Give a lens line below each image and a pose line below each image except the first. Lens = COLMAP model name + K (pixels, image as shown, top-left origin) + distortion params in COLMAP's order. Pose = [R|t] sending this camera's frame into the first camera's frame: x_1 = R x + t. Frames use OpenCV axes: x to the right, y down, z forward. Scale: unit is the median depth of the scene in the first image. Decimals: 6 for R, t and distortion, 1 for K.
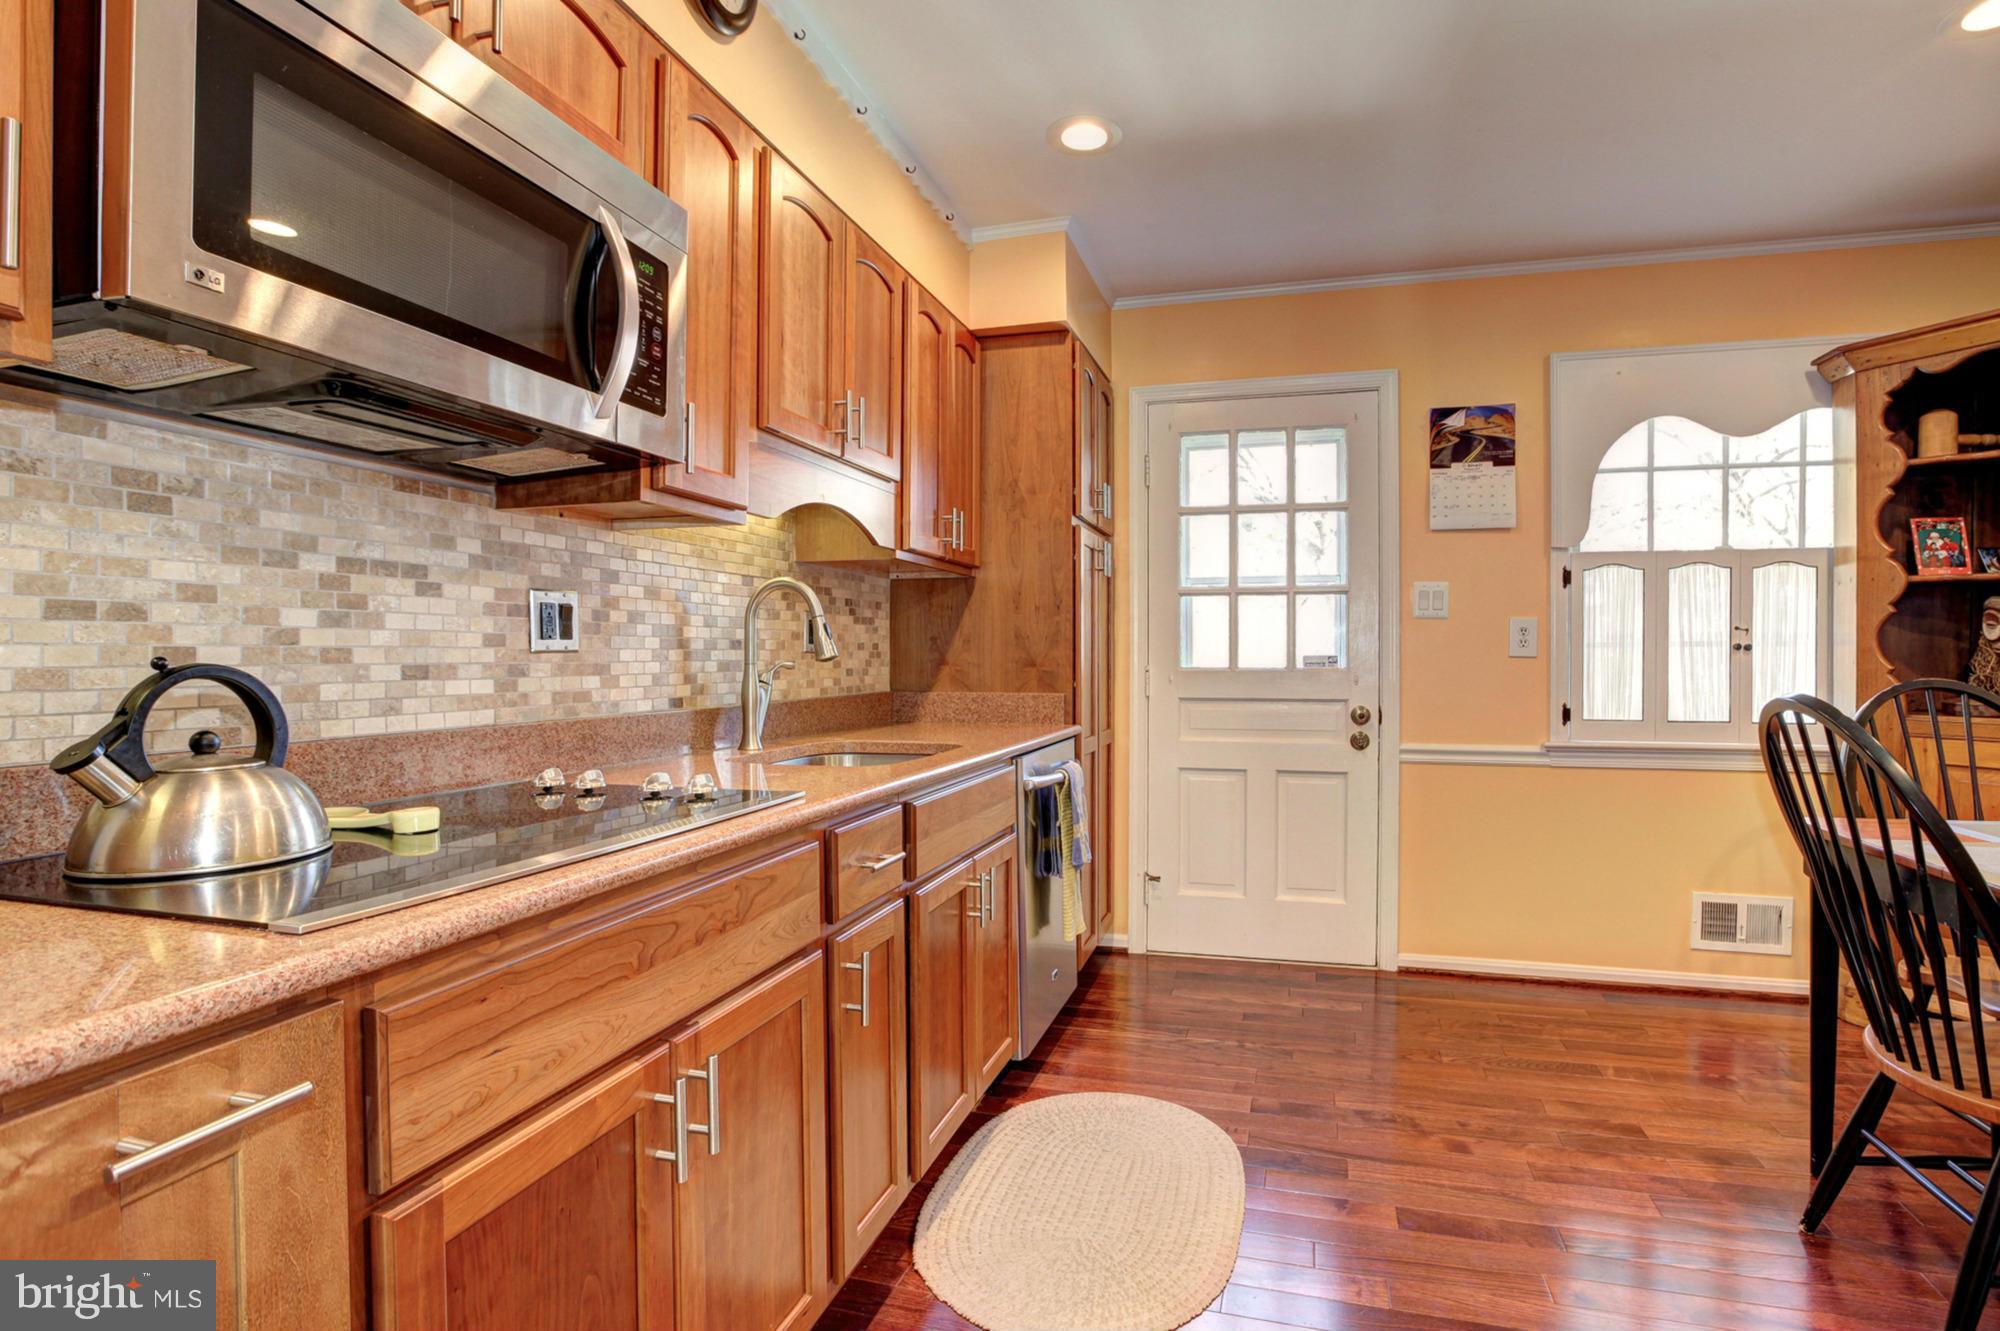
lens RADIAL K [[1000.2, 0, 932.8], [0, 1000.2, 670.1], [0, 0, 1]] dist [-0.052968, 0.030919]
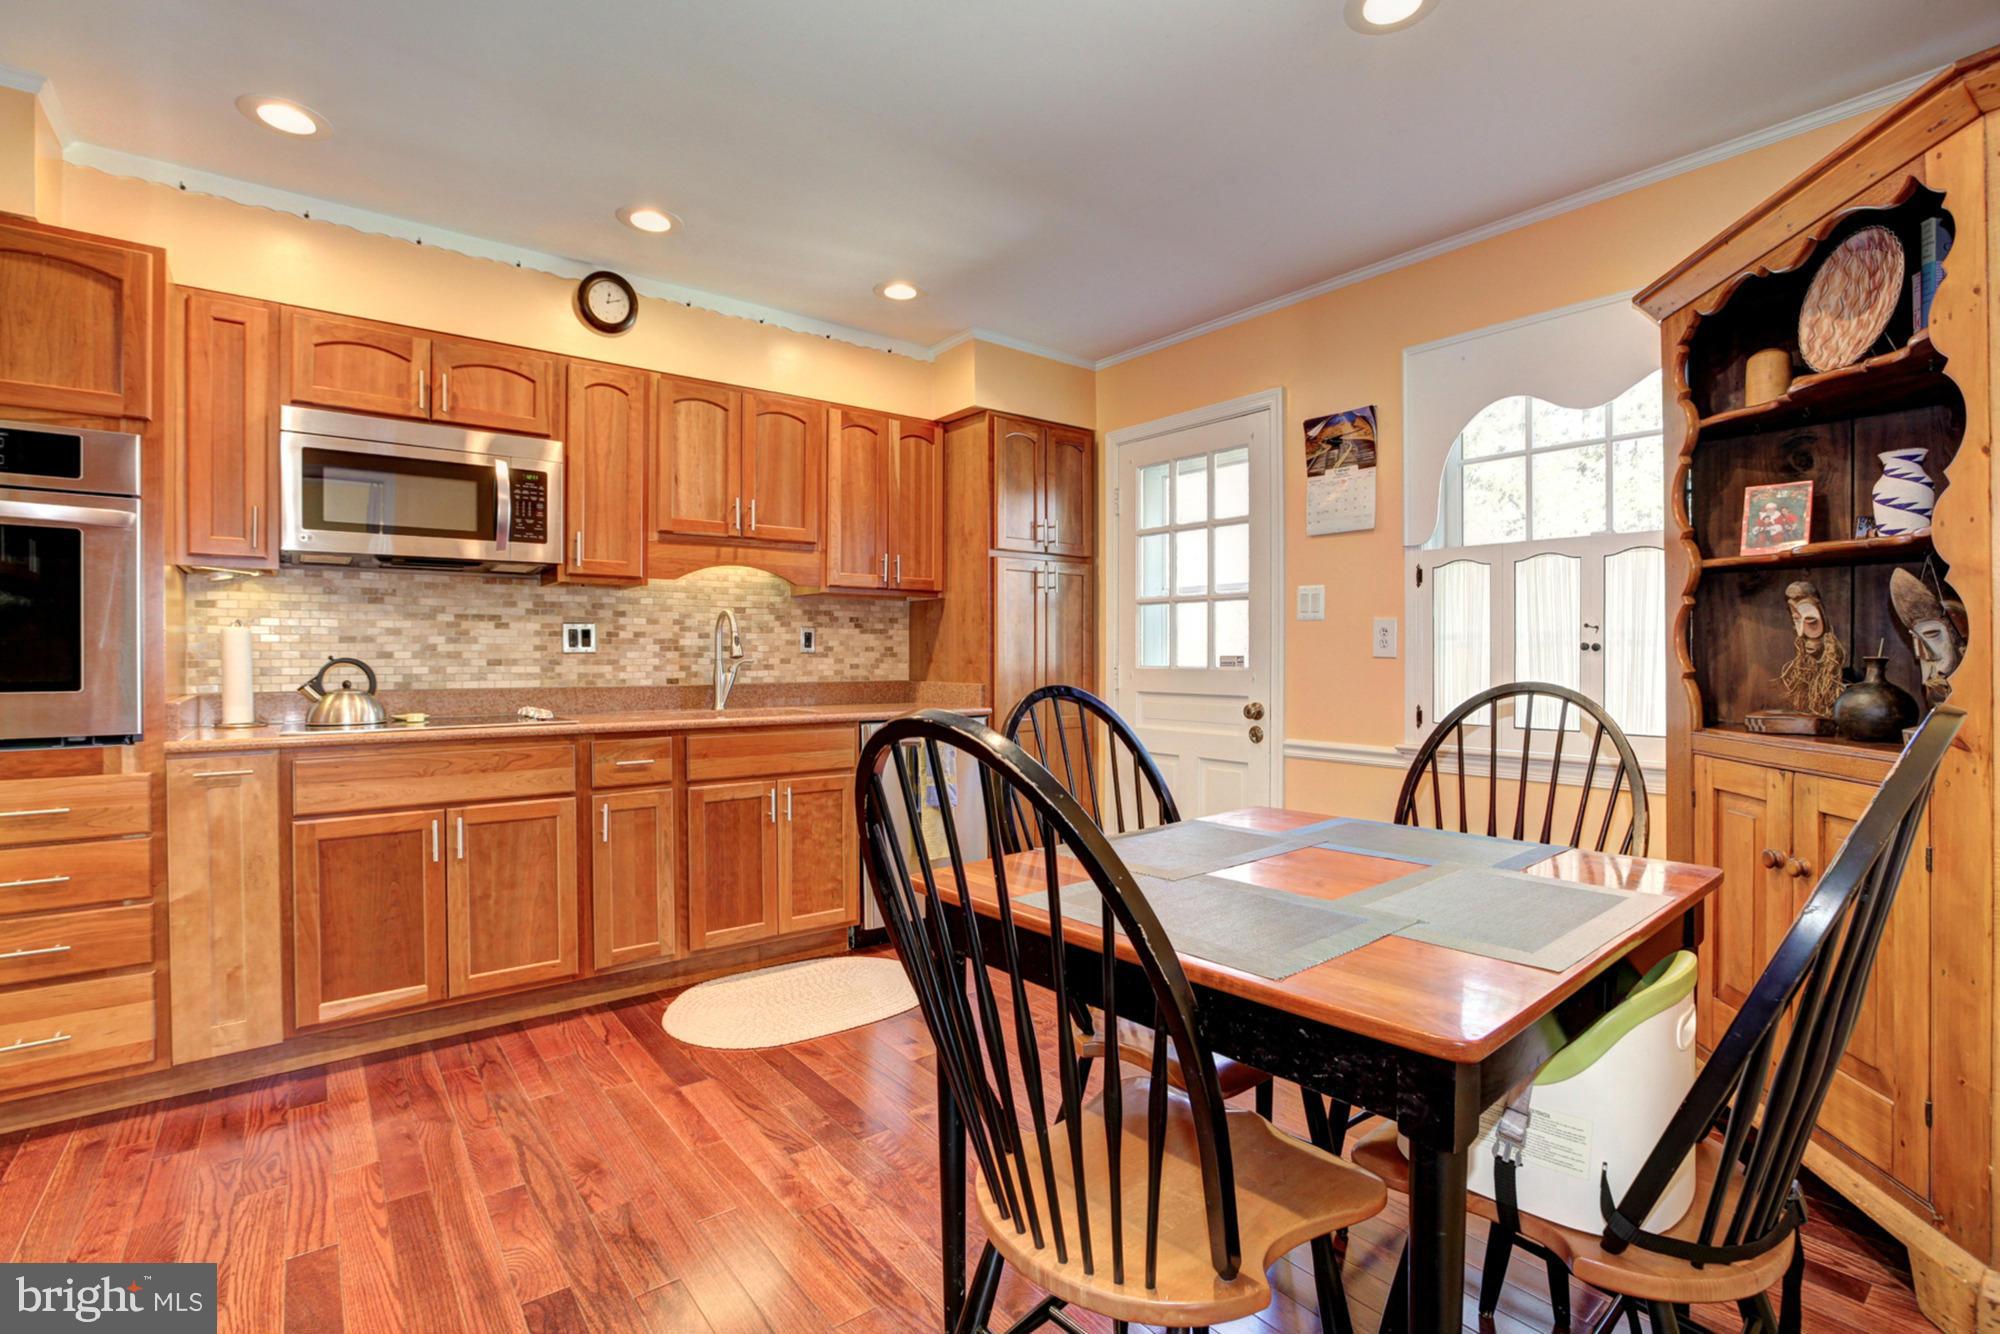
lens RADIAL K [[934.8, 0, 932.9], [0, 934.8, 668.5], [0, 0, 1]] dist [-0.065226, 0.039500]
pose [[0.775311, 0.010240, -0.631497, 1.035955], [-0.010407, 0.999940, 0.003437, -0.000783], [0.631494, 0.003908, 0.775371, -0.007611]]
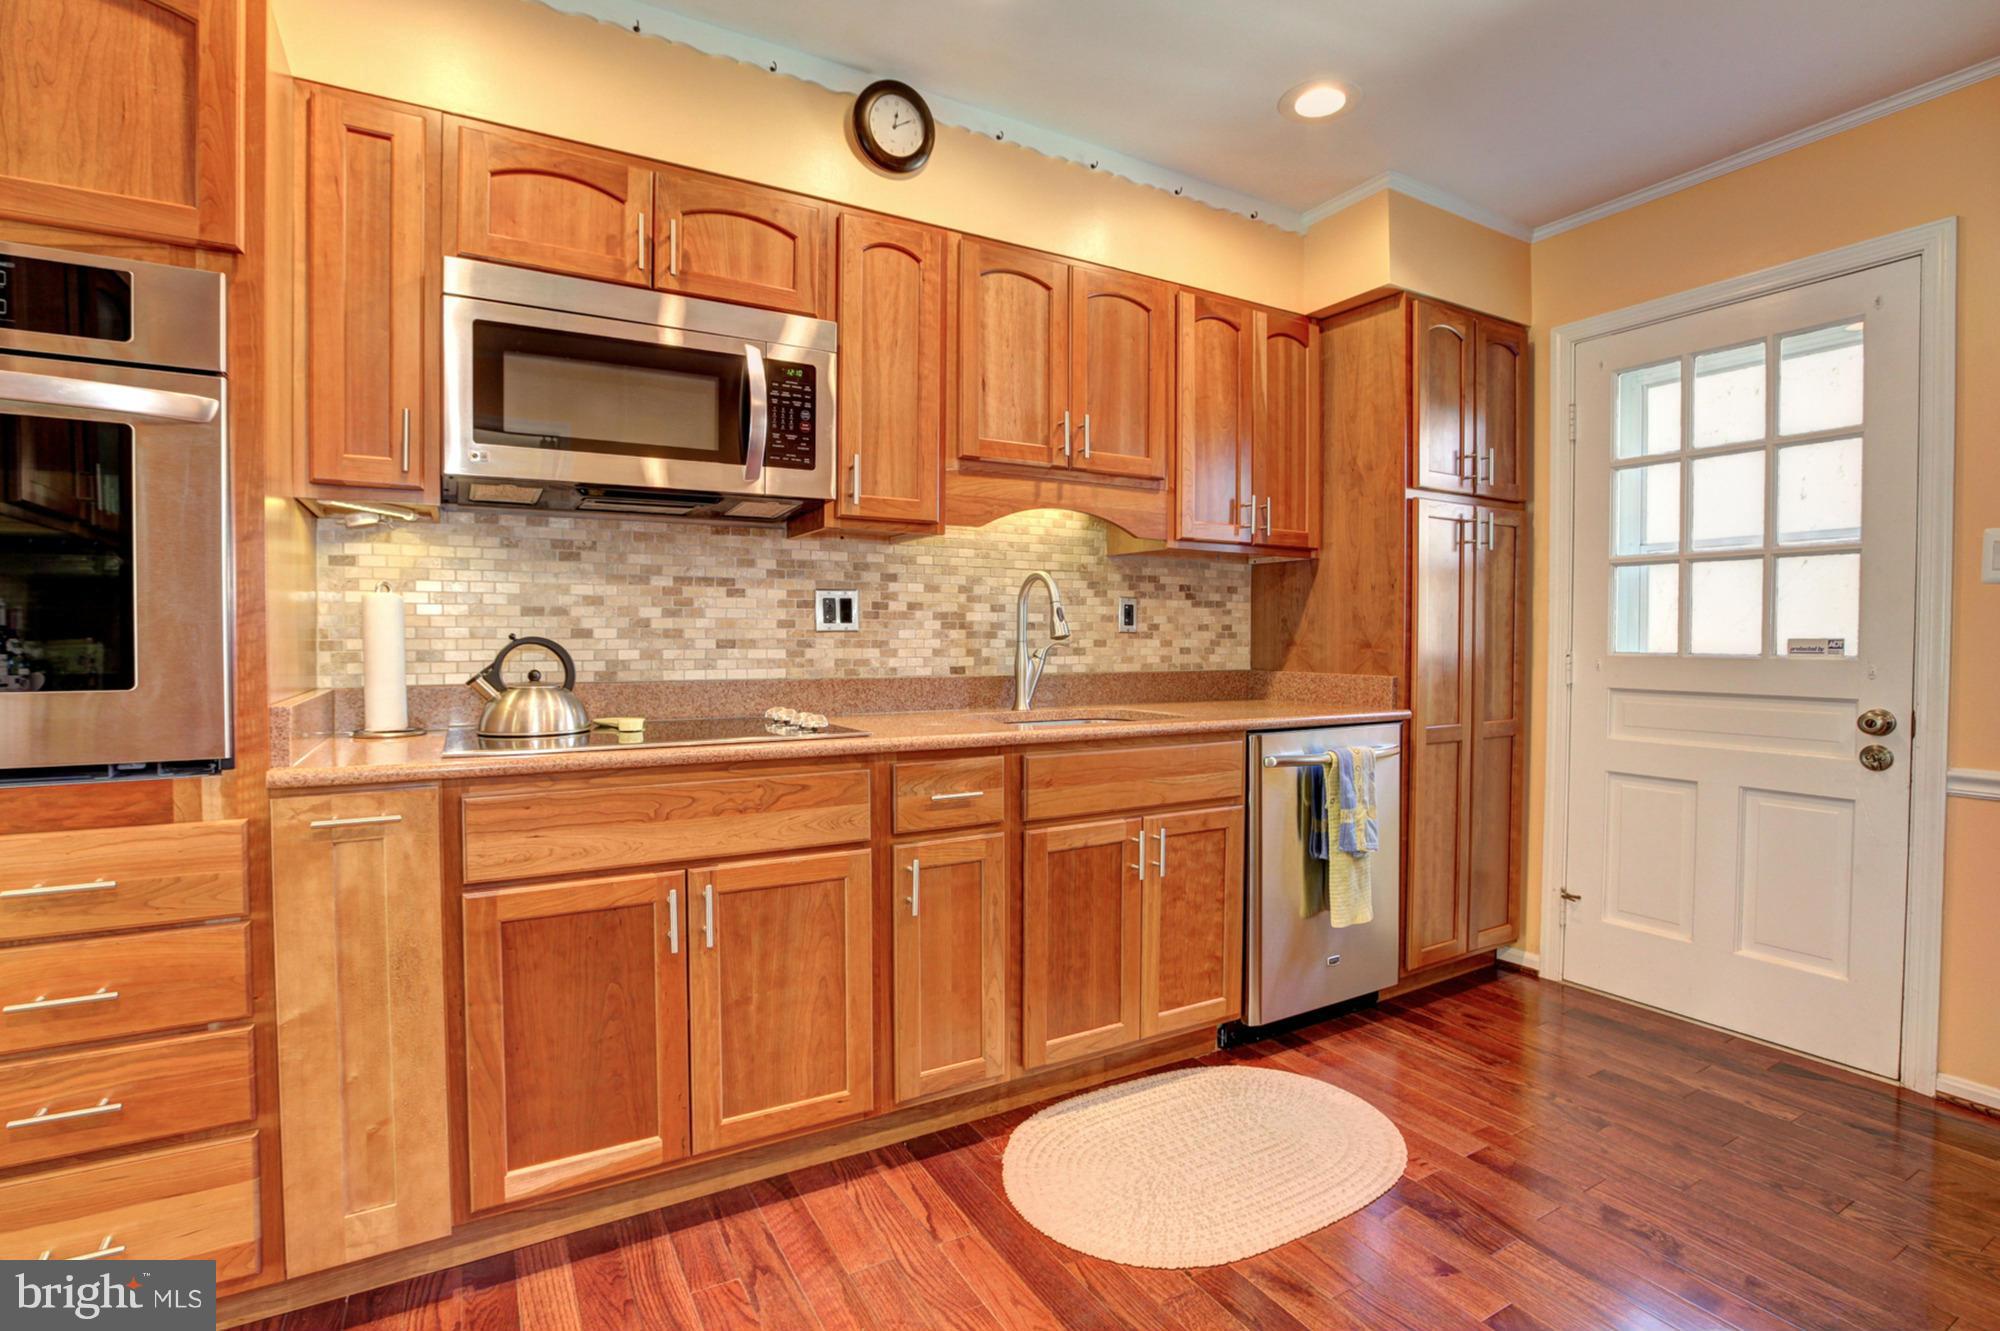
lens RADIAL K [[936.9, 0, 1000.0], [0, 936.9, 665.5], [0, 0, 1]] dist [-0.070539, 0.038019]
pose [[0.724244, 0.023687, -0.689137, 0.564359], [-0.013950, 0.999709, 0.019702, 0.000969], [0.689403, -0.004656, 0.724363, 0.124033]]
